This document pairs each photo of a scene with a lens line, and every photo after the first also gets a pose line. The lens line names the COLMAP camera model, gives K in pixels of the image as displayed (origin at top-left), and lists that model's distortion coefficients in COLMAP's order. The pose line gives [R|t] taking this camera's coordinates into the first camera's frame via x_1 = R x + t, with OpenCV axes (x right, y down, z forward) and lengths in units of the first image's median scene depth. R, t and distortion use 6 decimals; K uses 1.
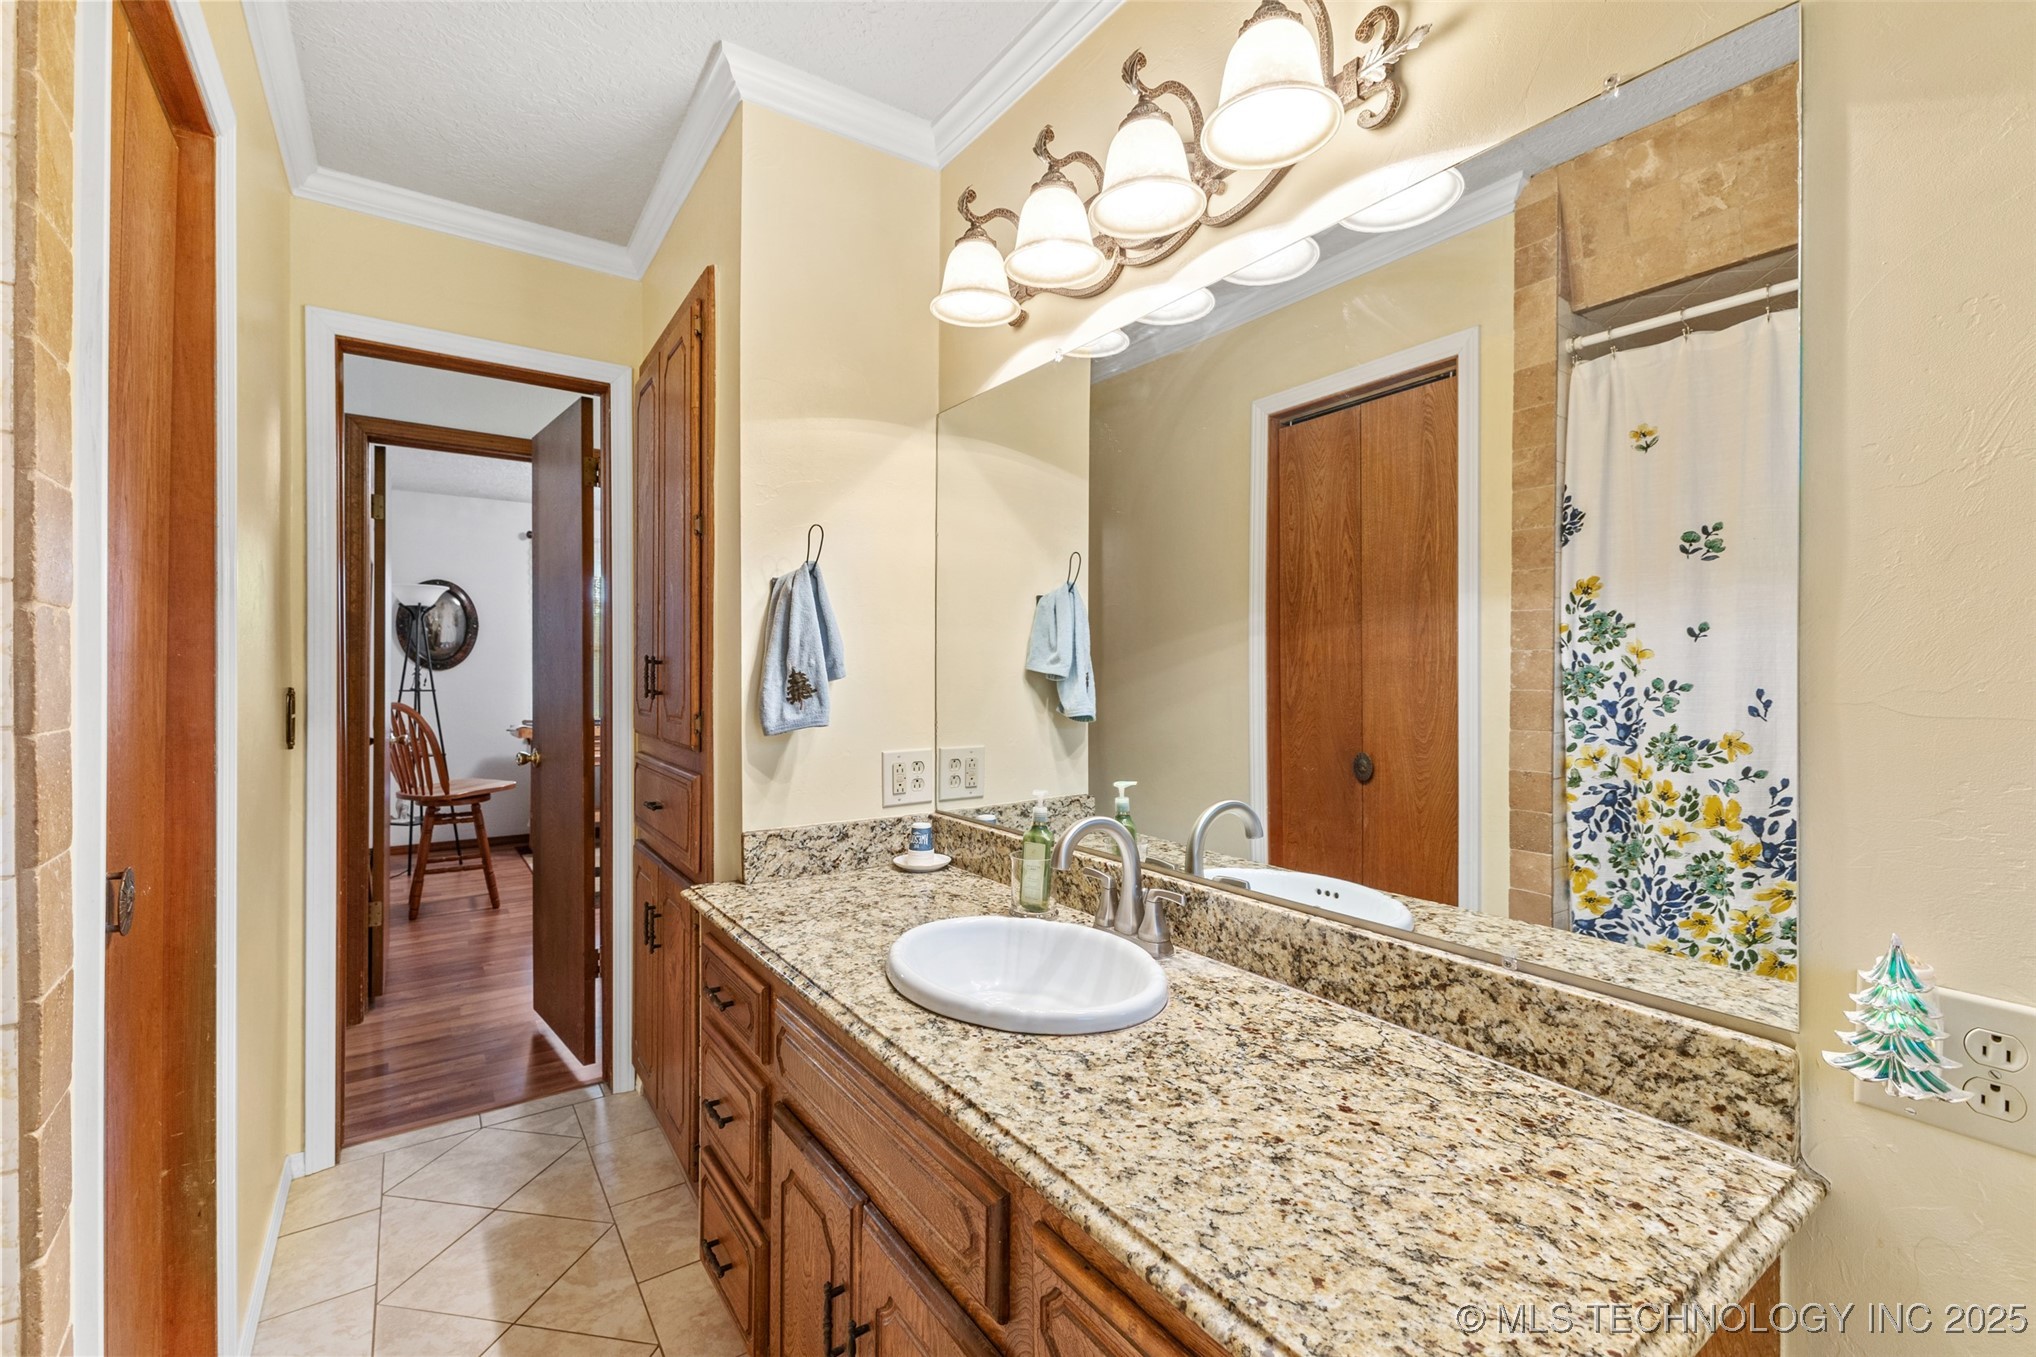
lens RADIAL K [[882.1, 0, 1013.4], [0, 882.1, 689.1], [0, 0, 1]] dist [-0.011831, -0.000028]
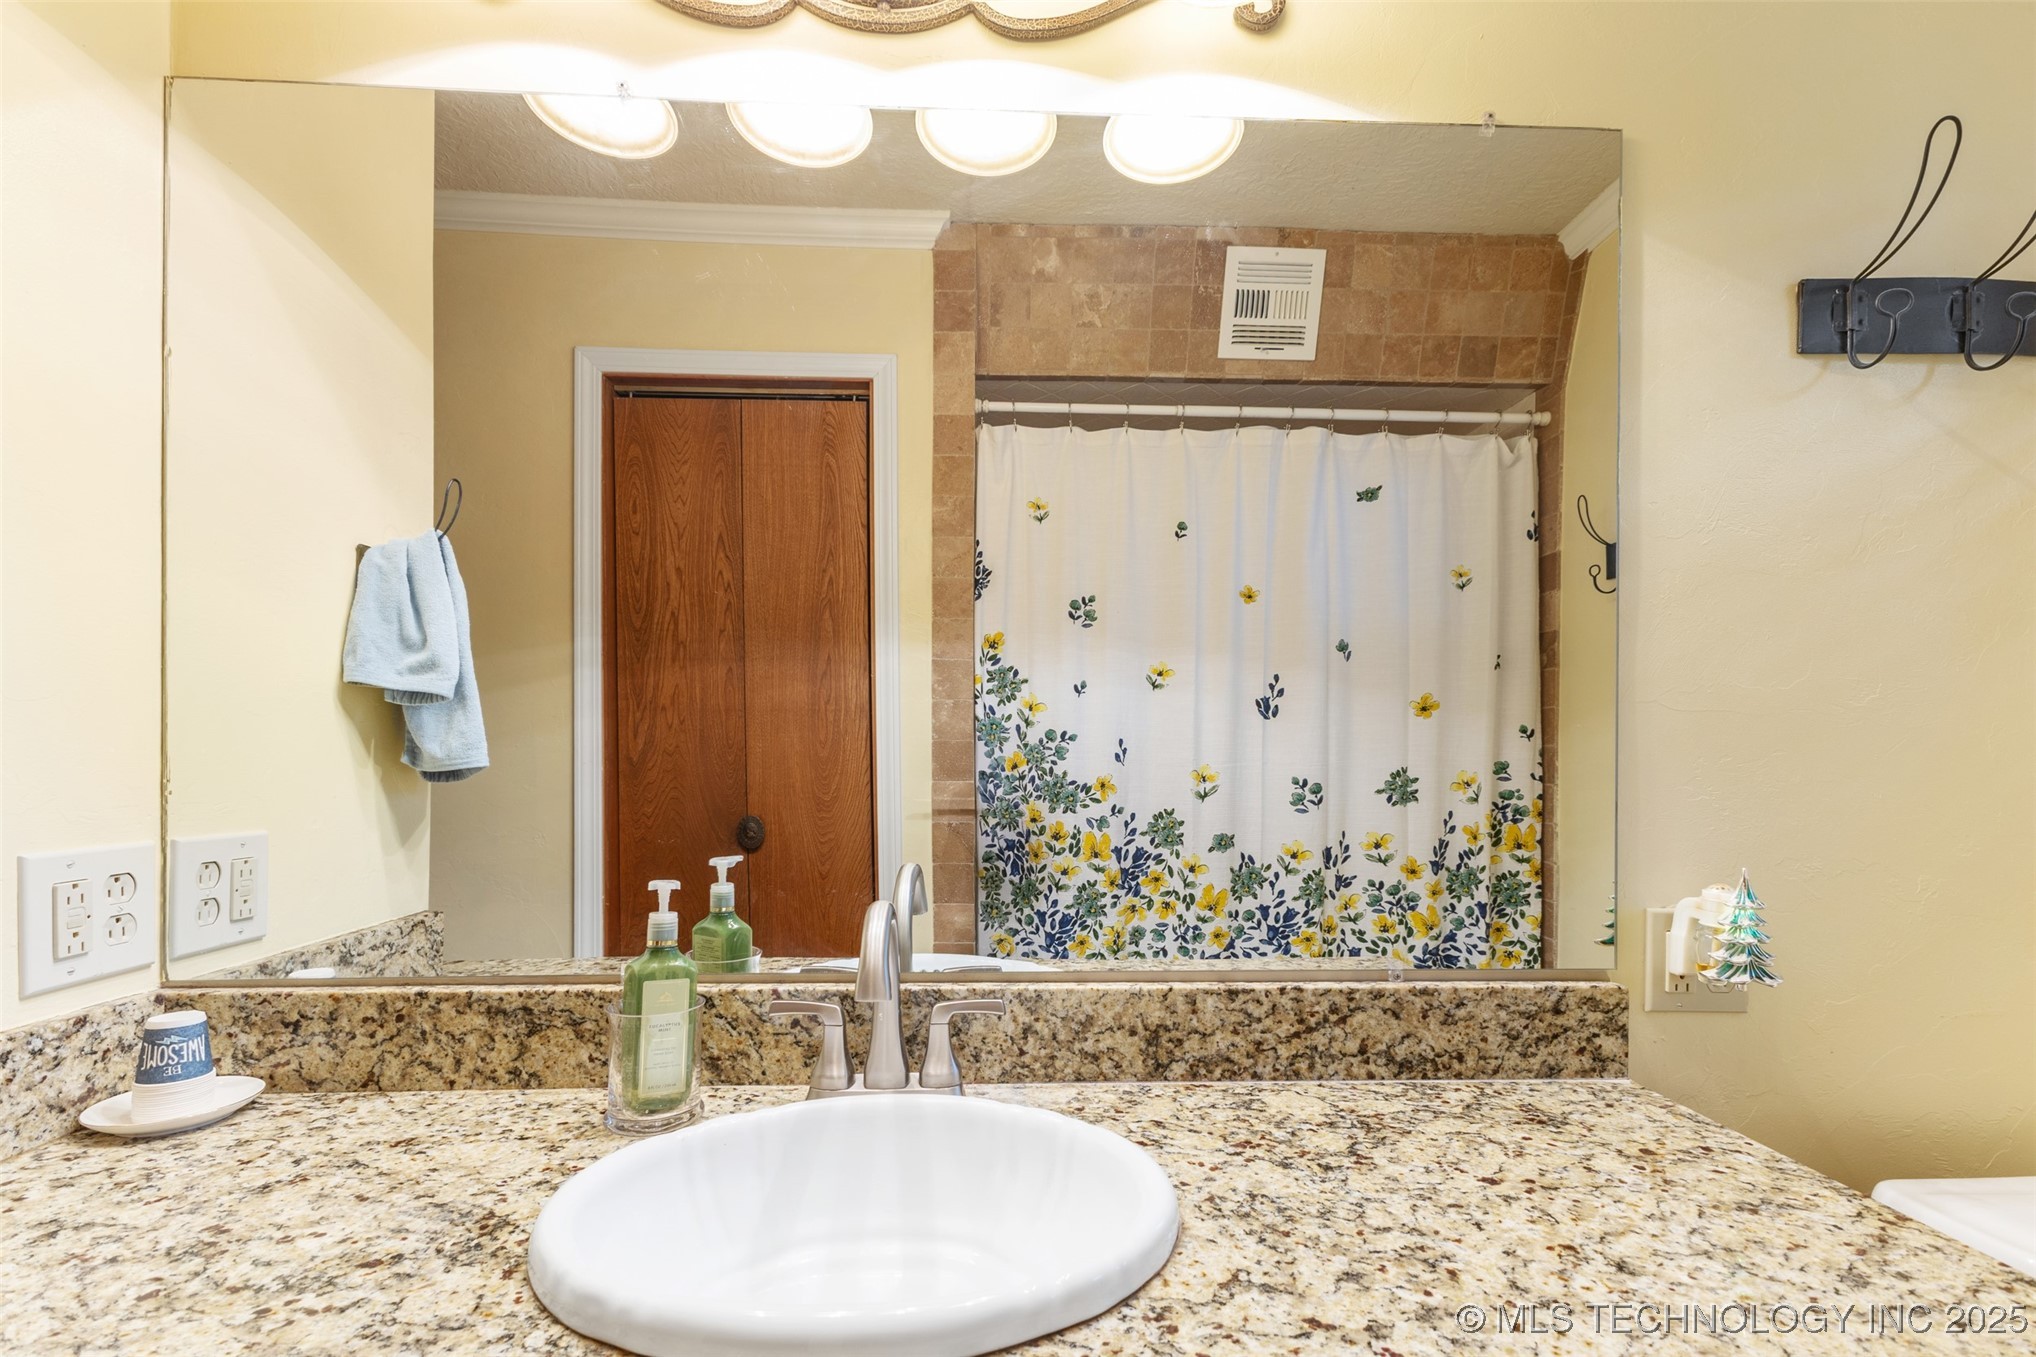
lens RADIAL K [[927.0, 0, 1109.7], [0, 927.0, 746.1], [0, 0, 1]] dist [0.005436, -0.000146]
pose [[0.514463, 0.012485, 0.857422, -0.291628], [0.010308, 0.999732, -0.020742, 0.042750], [-0.857451, 0.019509, 0.514196, 0.432095]]
